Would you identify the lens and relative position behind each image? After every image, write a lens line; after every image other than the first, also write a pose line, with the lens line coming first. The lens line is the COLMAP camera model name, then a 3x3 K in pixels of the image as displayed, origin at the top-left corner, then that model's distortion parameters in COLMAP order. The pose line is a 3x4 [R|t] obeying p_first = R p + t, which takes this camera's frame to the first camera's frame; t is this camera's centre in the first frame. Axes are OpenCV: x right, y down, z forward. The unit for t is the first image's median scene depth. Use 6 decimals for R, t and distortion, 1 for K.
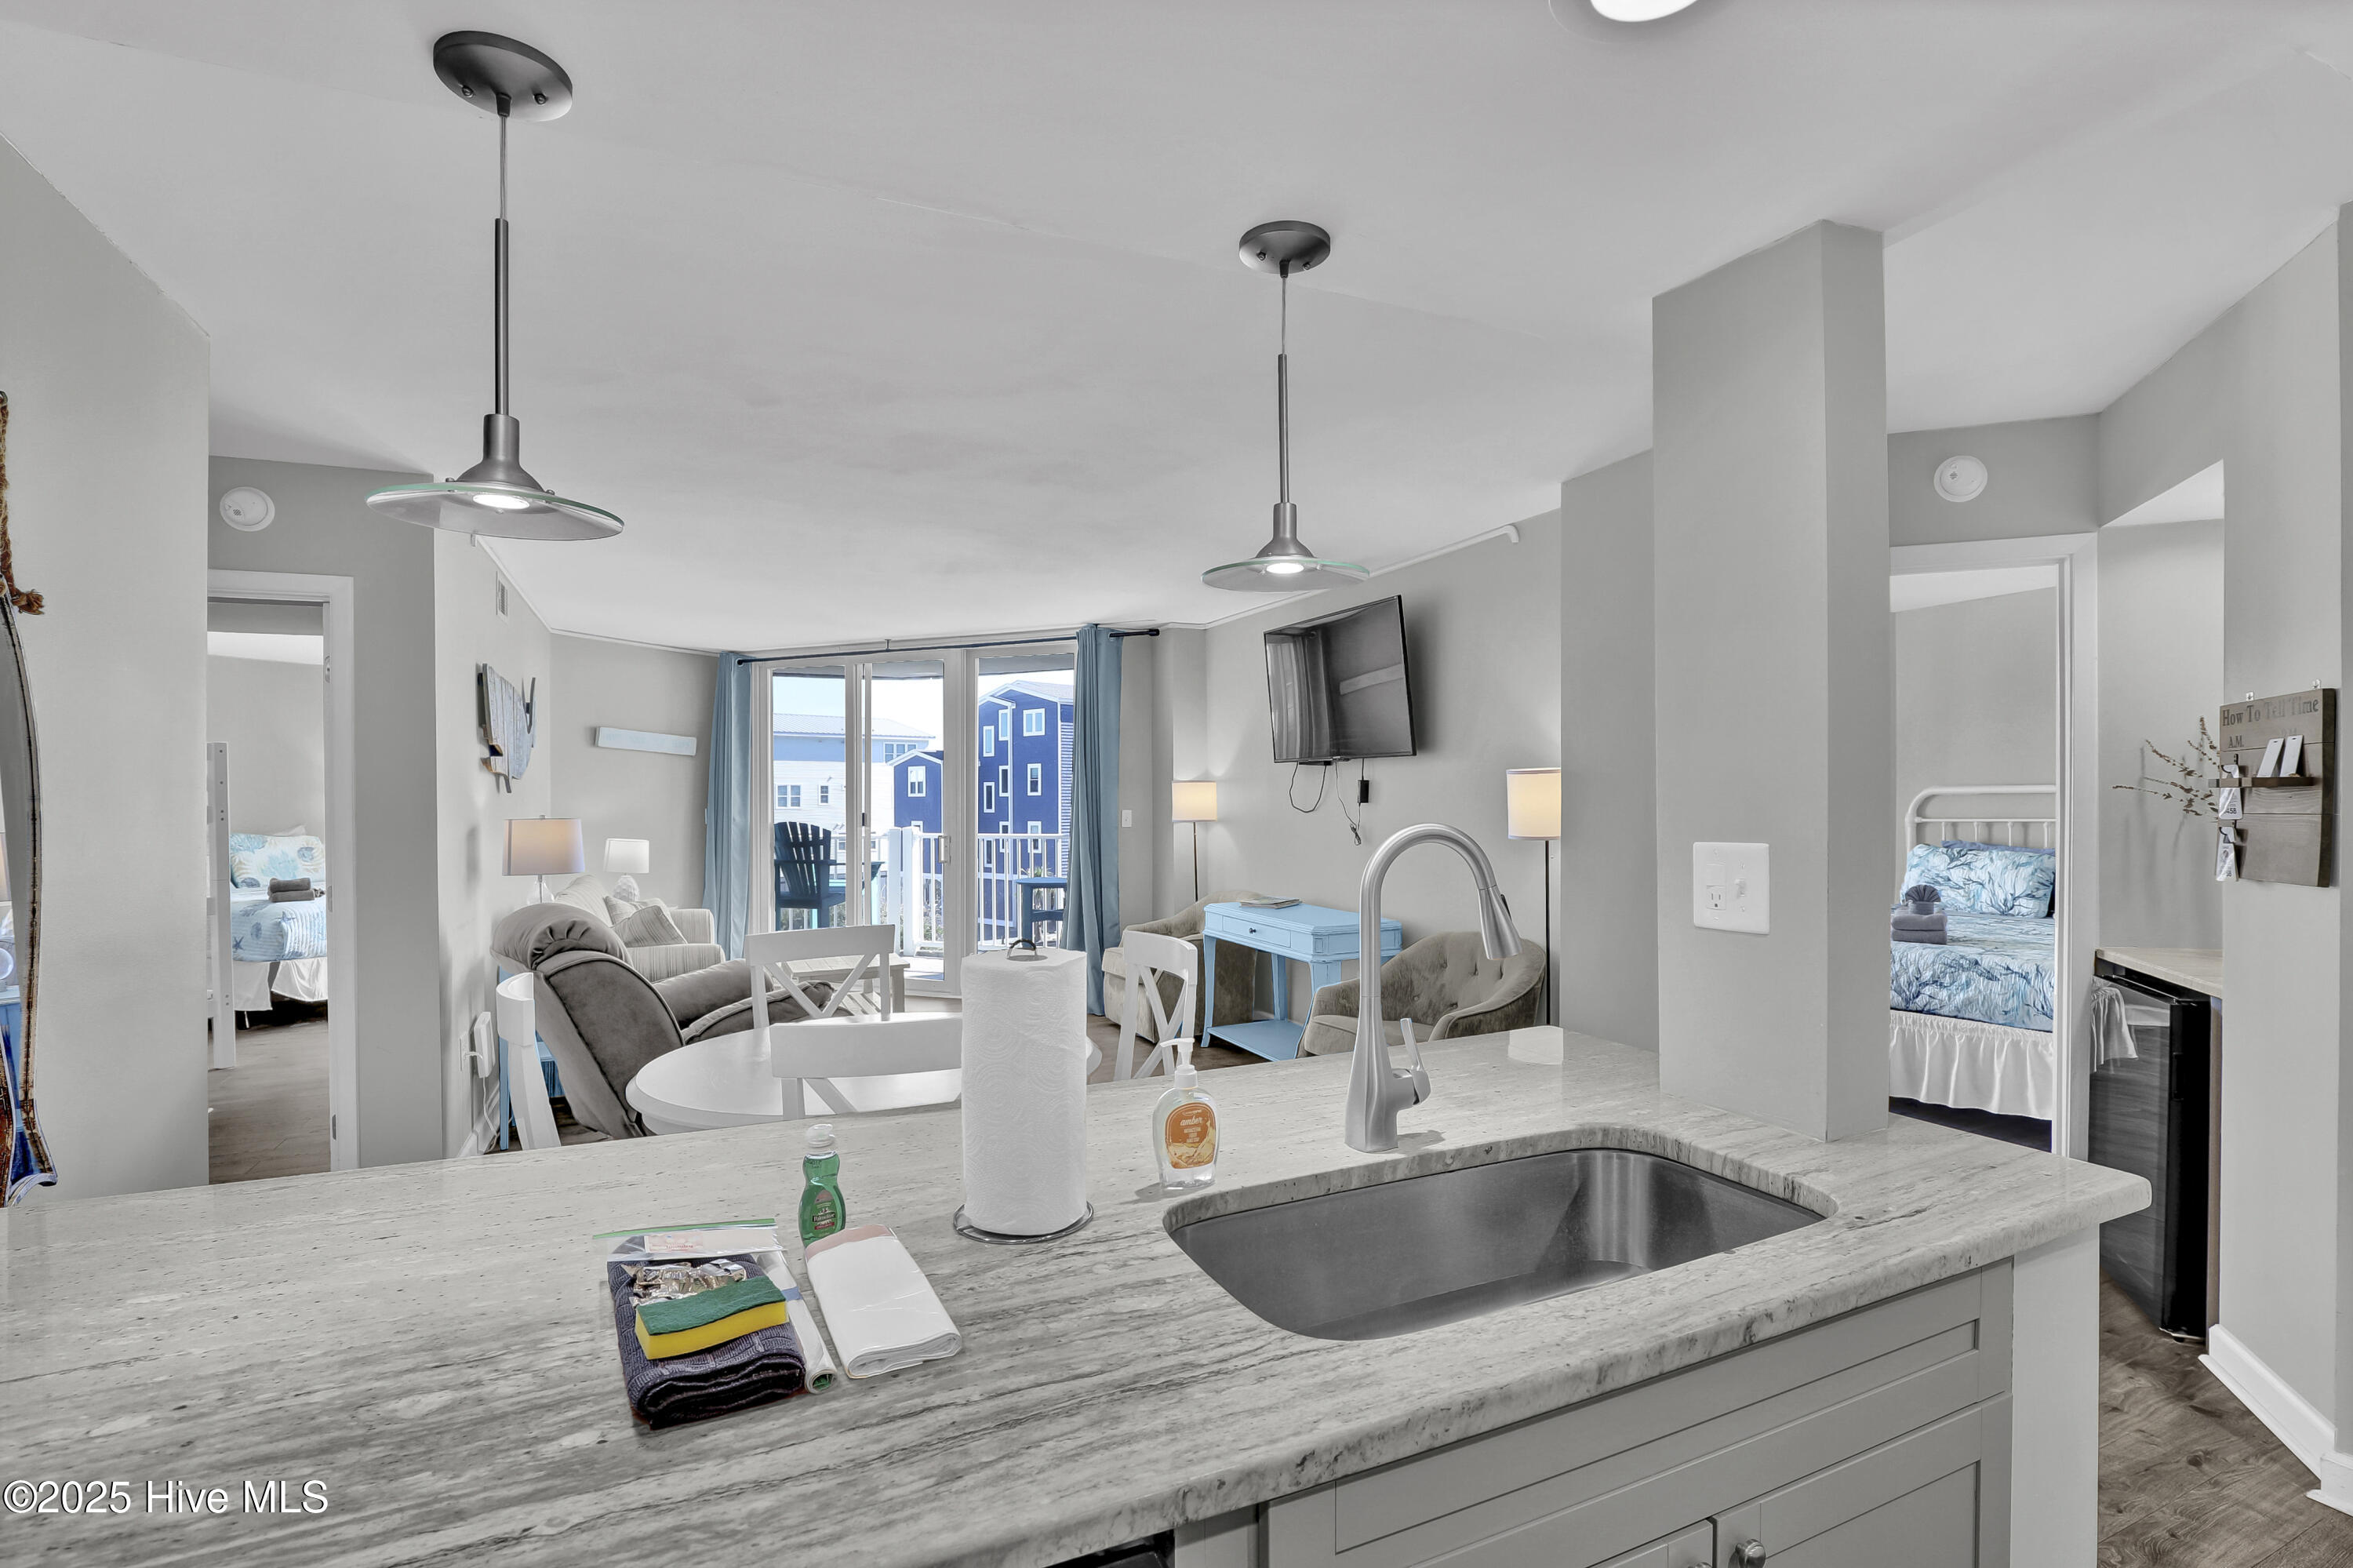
lens RADIAL K [[1114.0, 0, 1210.3], [0, 1114.0, 797.3], [0, 0, 1]] dist [-0.047263, 0.010523]
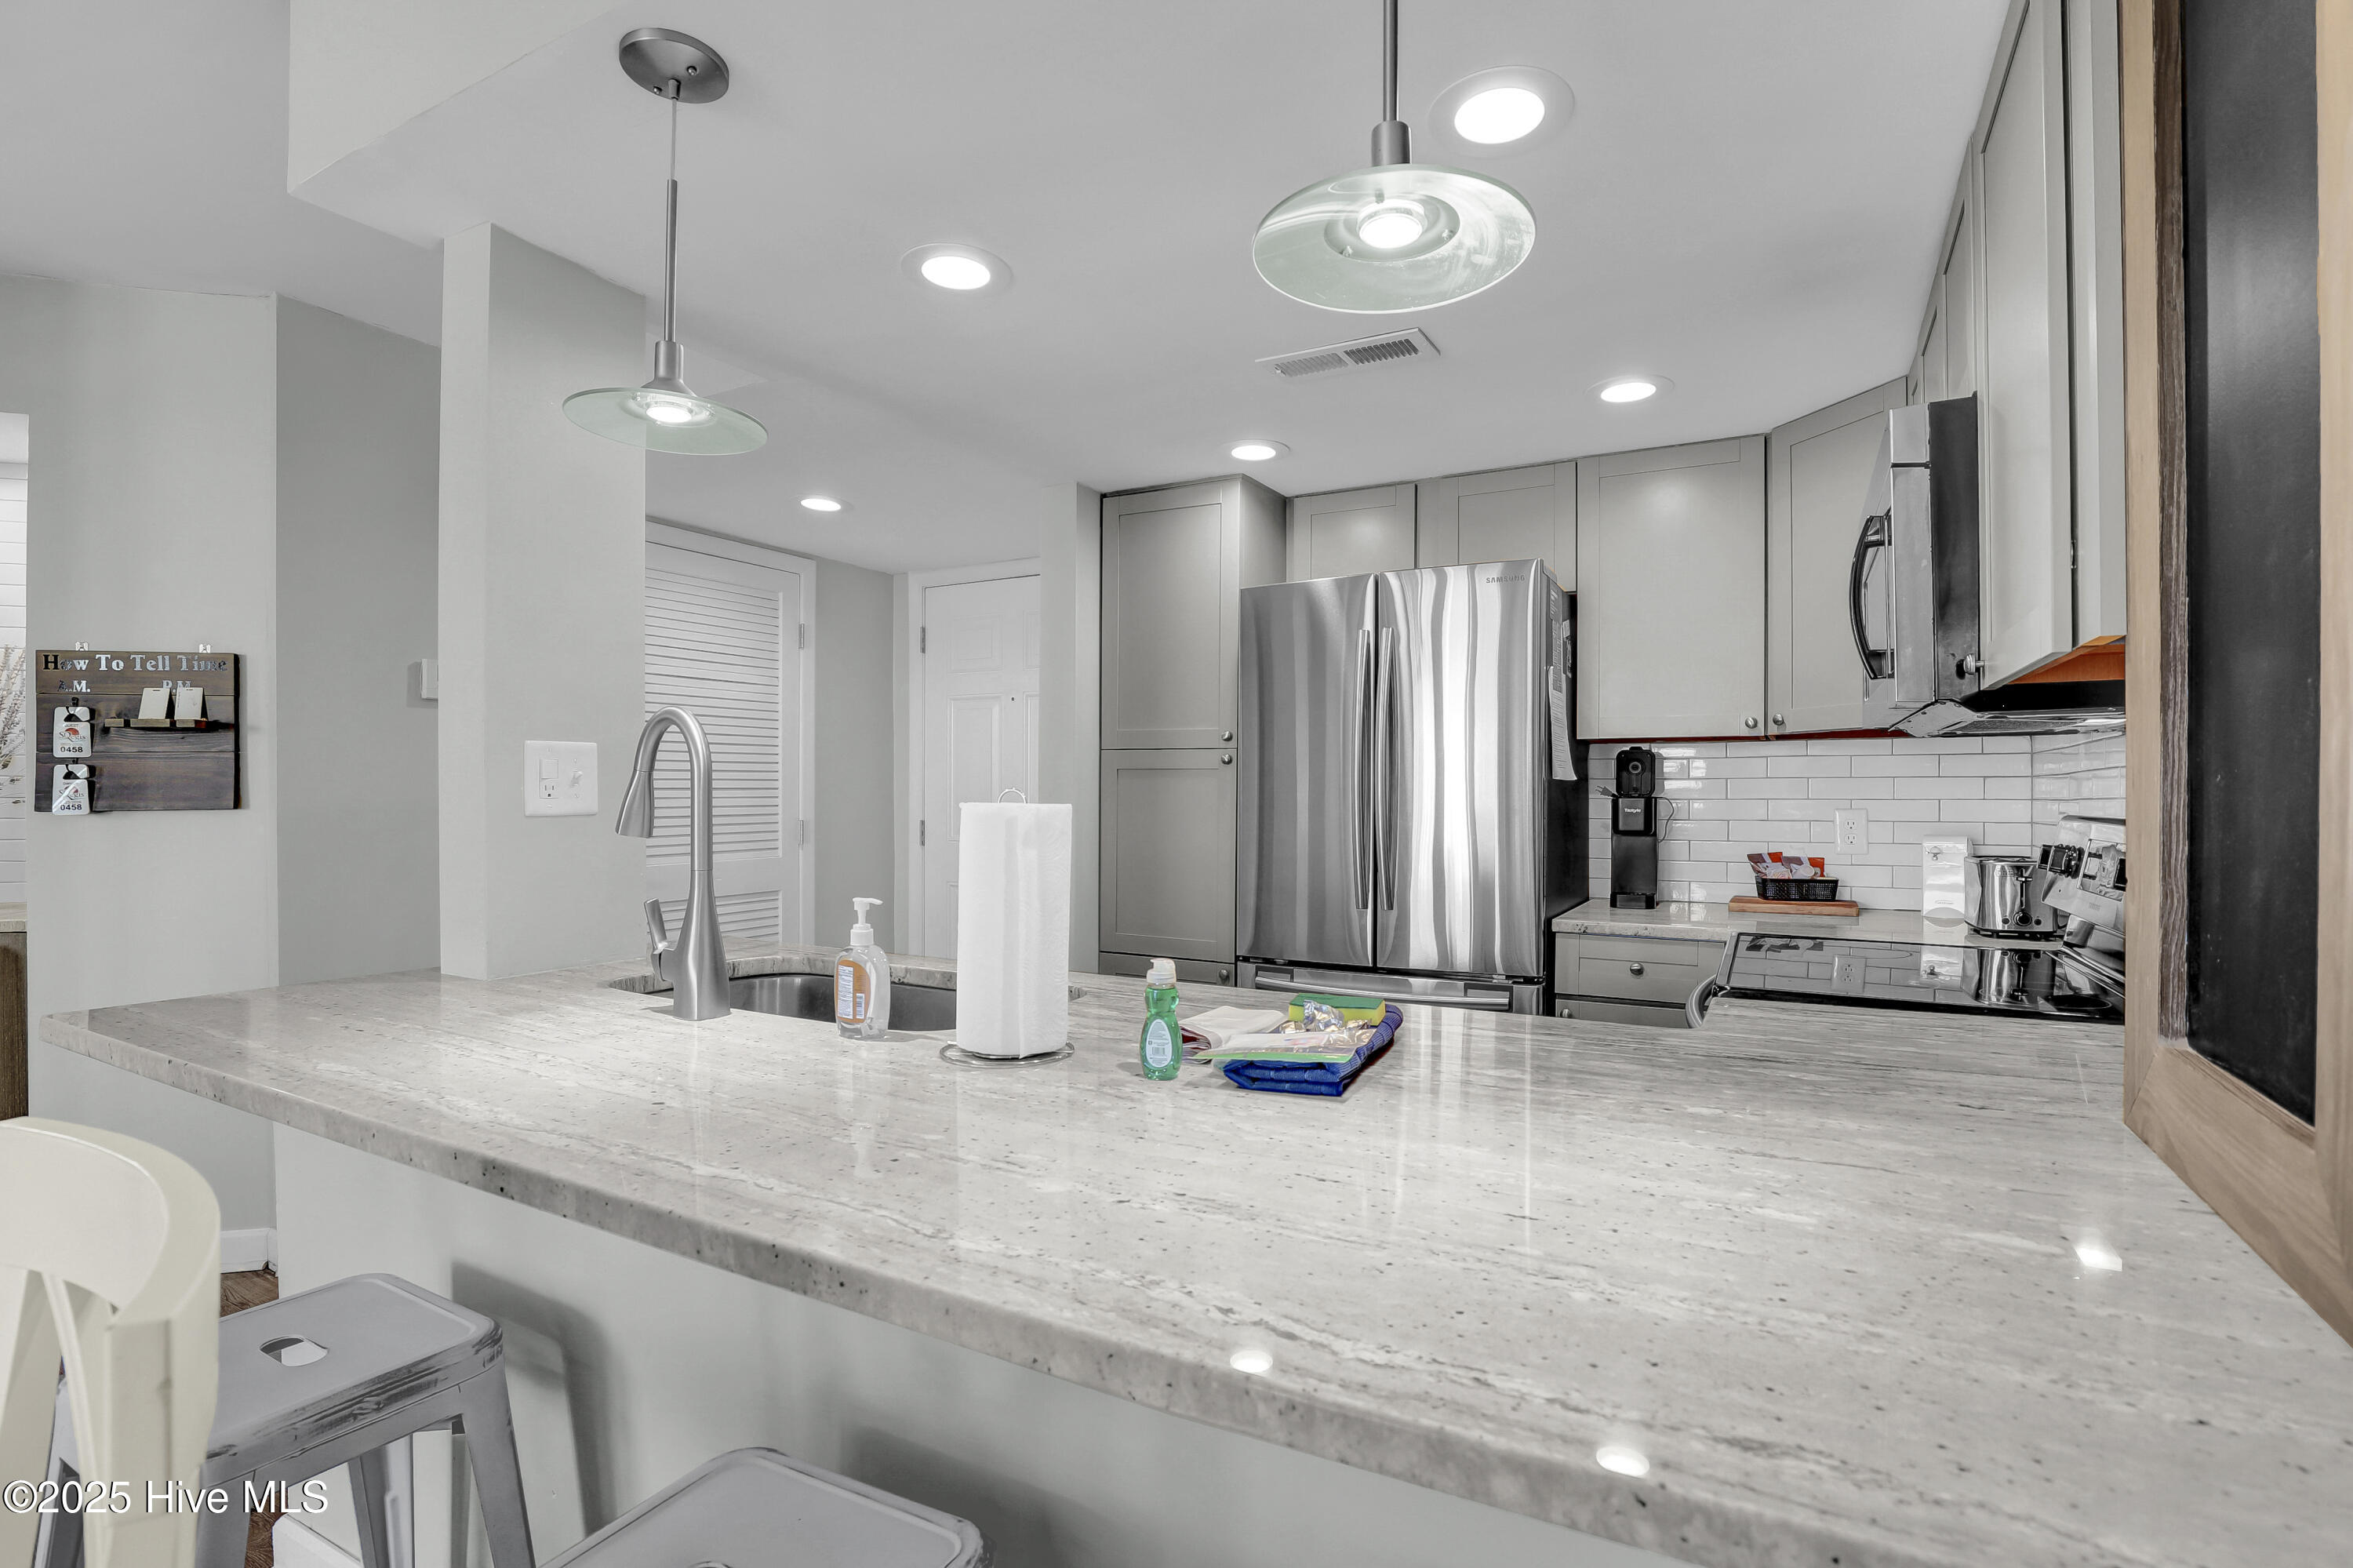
lens RADIAL K [[1114.0, 0, 1210.3], [0, 1114.0, 797.3], [0, 0, 1]] dist [-0.047263, 0.010523]
pose [[-0.595712, 0.008708, 0.803151, -0.189390], [0.002455, 0.999956, -0.009021, 0.024726], [-0.803195, -0.003402, -0.595707, 0.246946]]
